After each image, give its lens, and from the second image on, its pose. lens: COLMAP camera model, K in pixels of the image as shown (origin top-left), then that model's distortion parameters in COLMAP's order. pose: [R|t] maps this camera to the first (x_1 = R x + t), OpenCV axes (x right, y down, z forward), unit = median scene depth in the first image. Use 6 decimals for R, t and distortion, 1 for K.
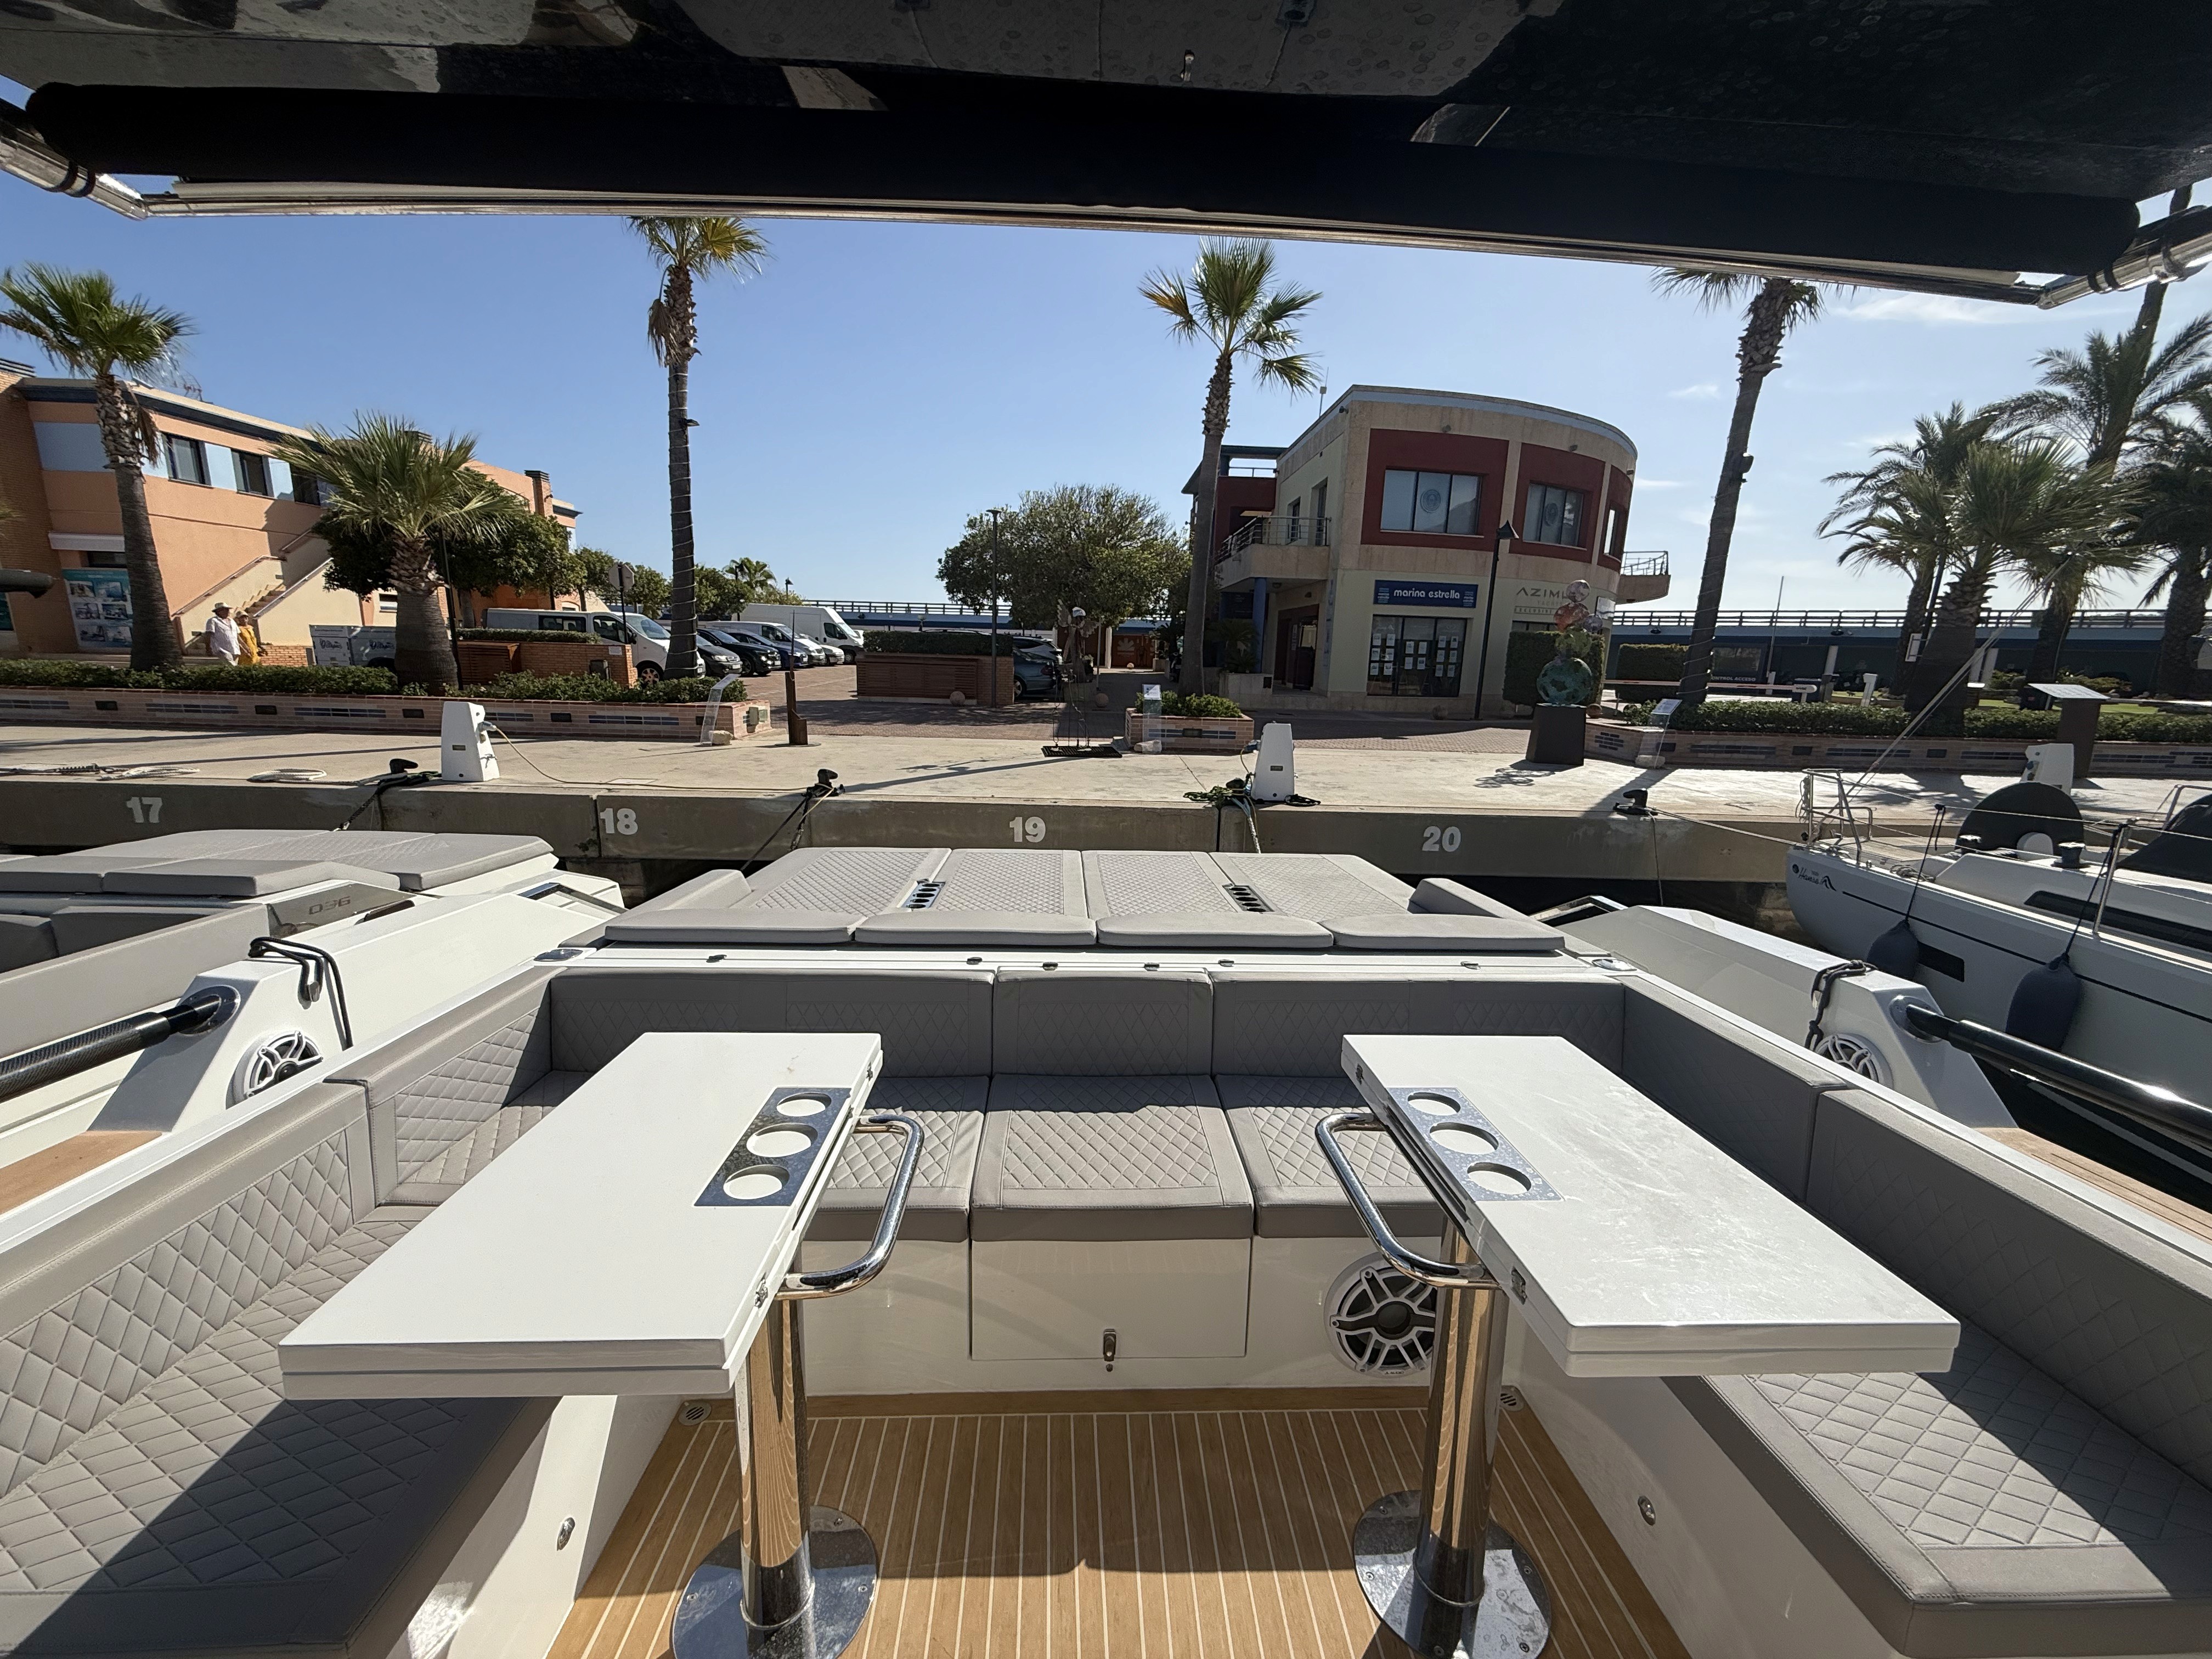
lens RADIAL K [[879.6, 0, 1105.0], [0, 879.6, 840.0], [0, 0, 1]] dist [0.001196, 0.002047]
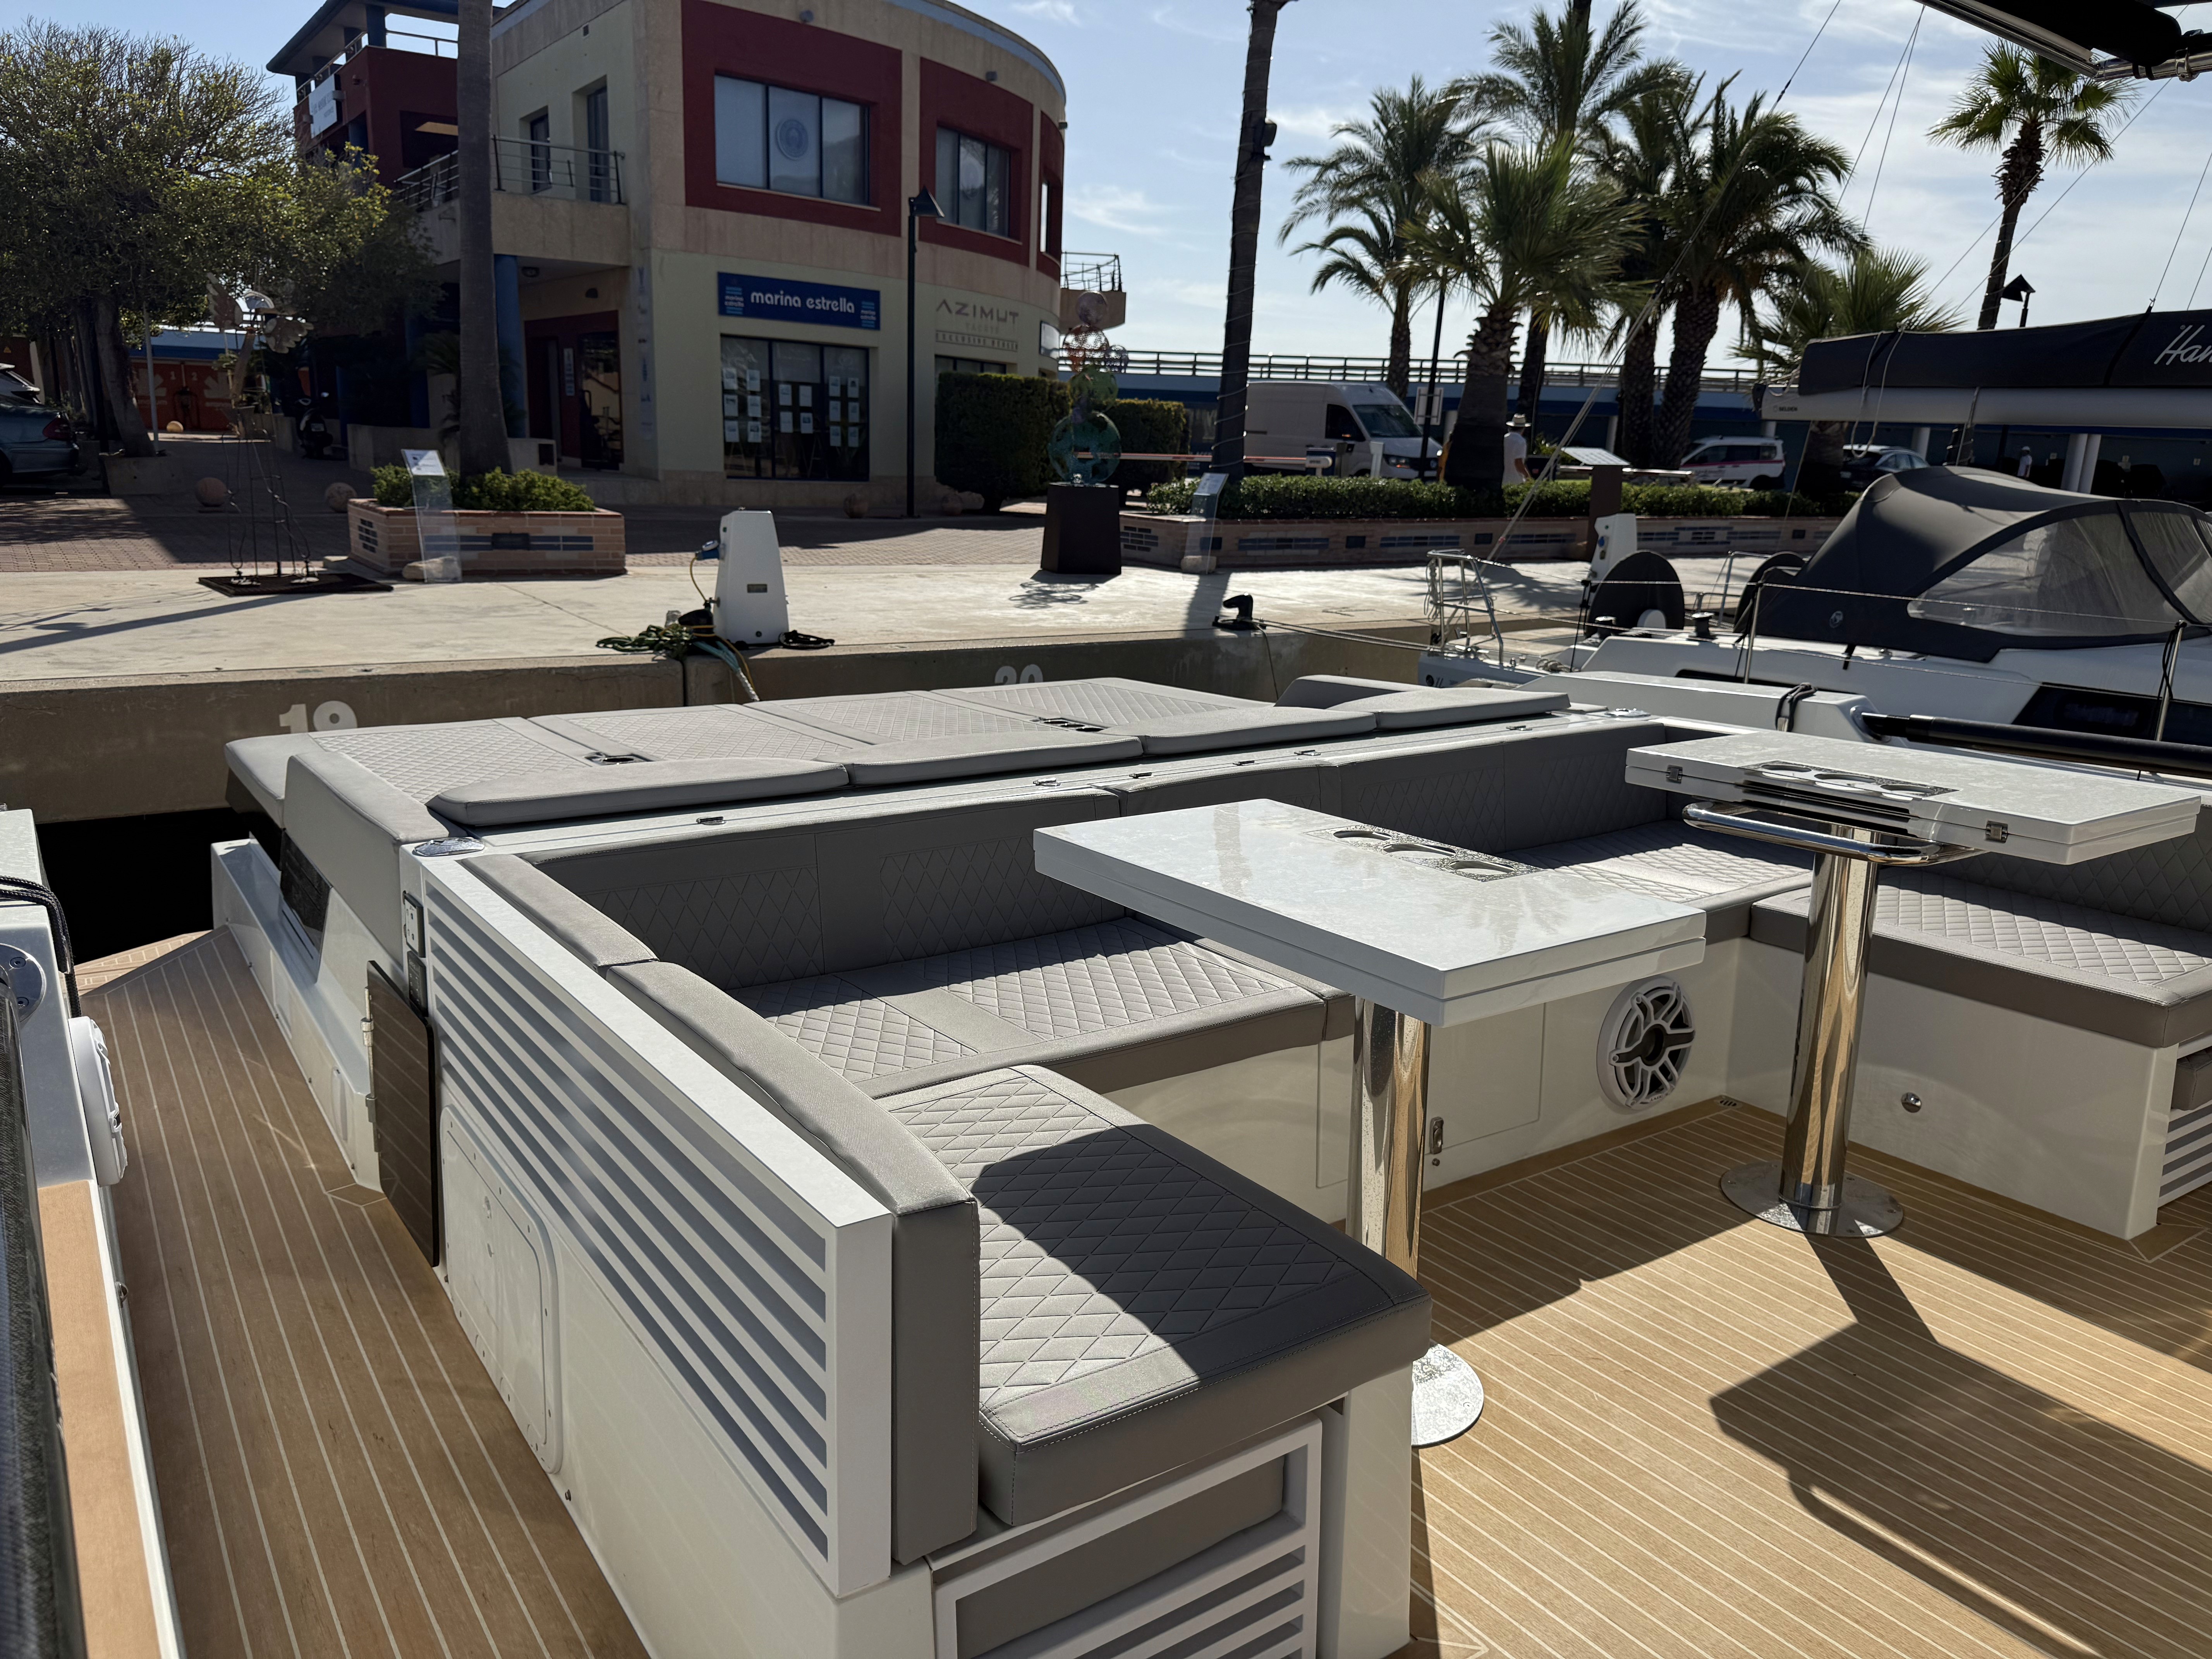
lens RADIAL K [[1572.3, 0, 1098.5], [0, 1572.3, 851.4], [0, 0, 1]] dist [0.037973, -0.044168]
pose [[0.839362, -0.134812, 0.526590, -0.083265], [0.101648, 0.990596, 0.091579, 0.008908], [-0.533984, -0.023341, 0.845172, -0.010802]]
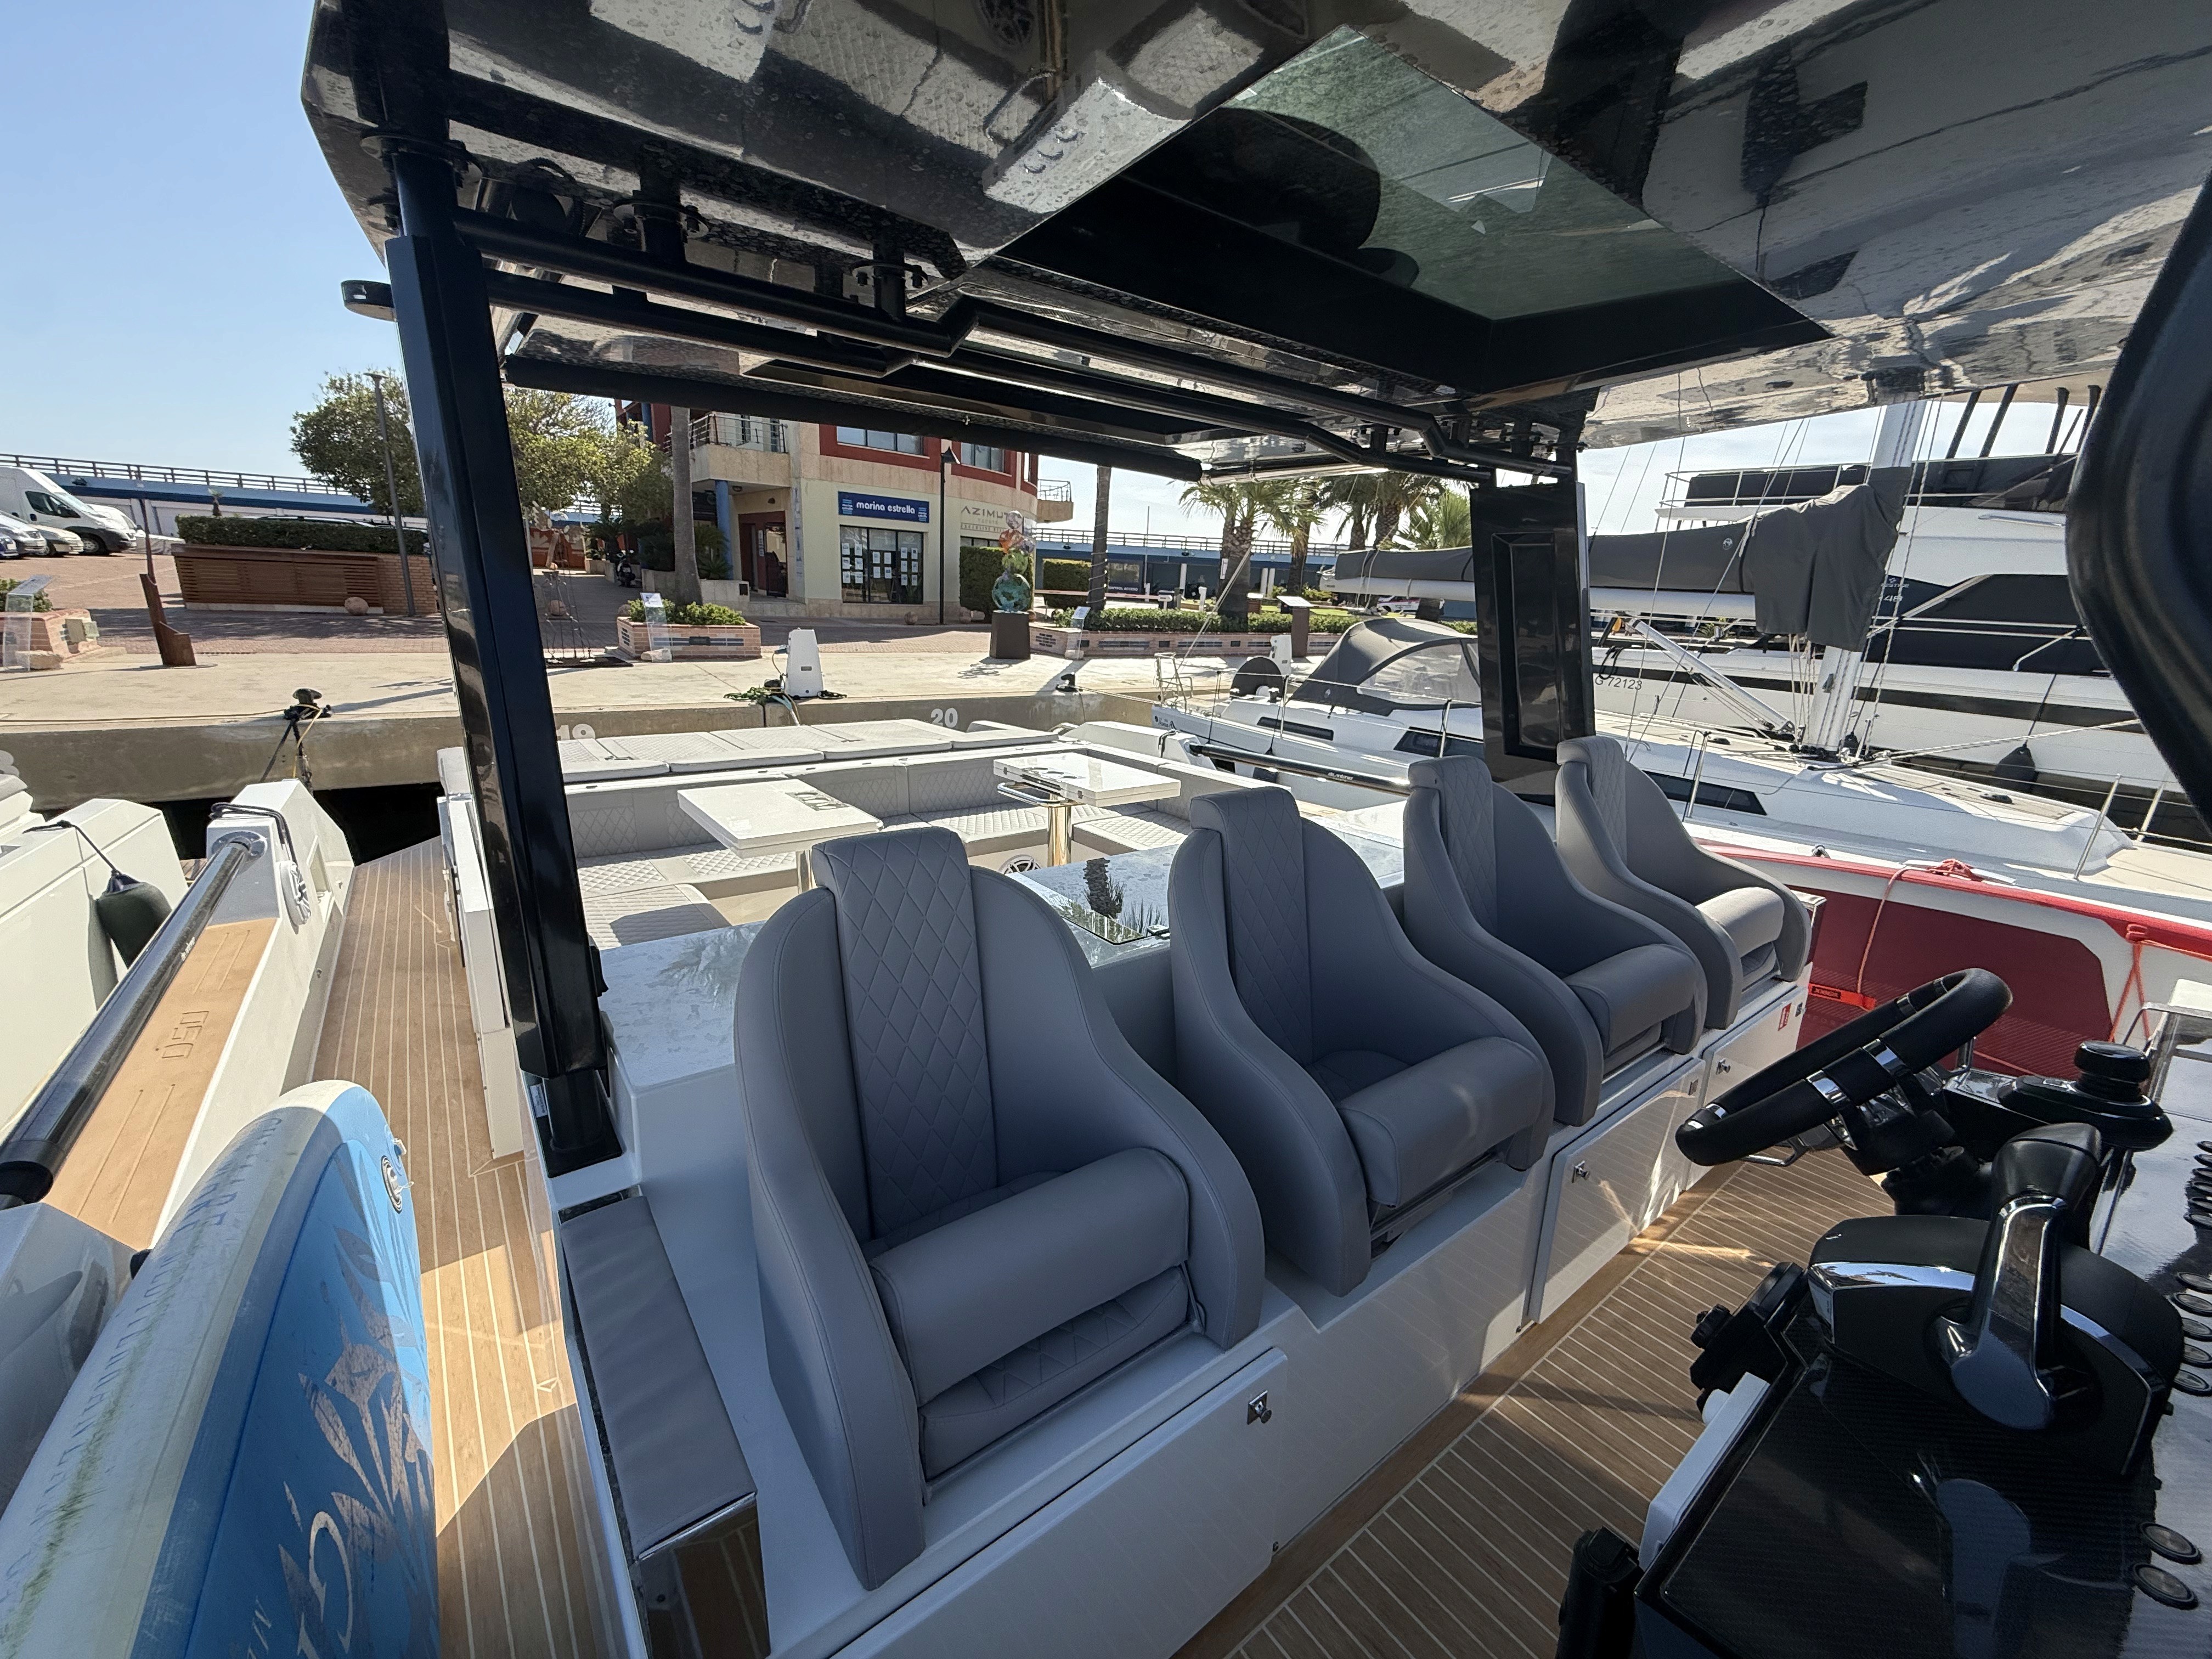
lens RADIAL K [[879.6, 0, 1103.5], [0, 879.6, 835.5], [0, 0, 1]] dist [0.001196, 0.002047]
pose [[0.832072, -0.141684, 0.536266, -0.058710], [0.088413, 0.988343, 0.123942, 0.012316], [-0.547575, -0.055716, 0.834899, -0.092336]]
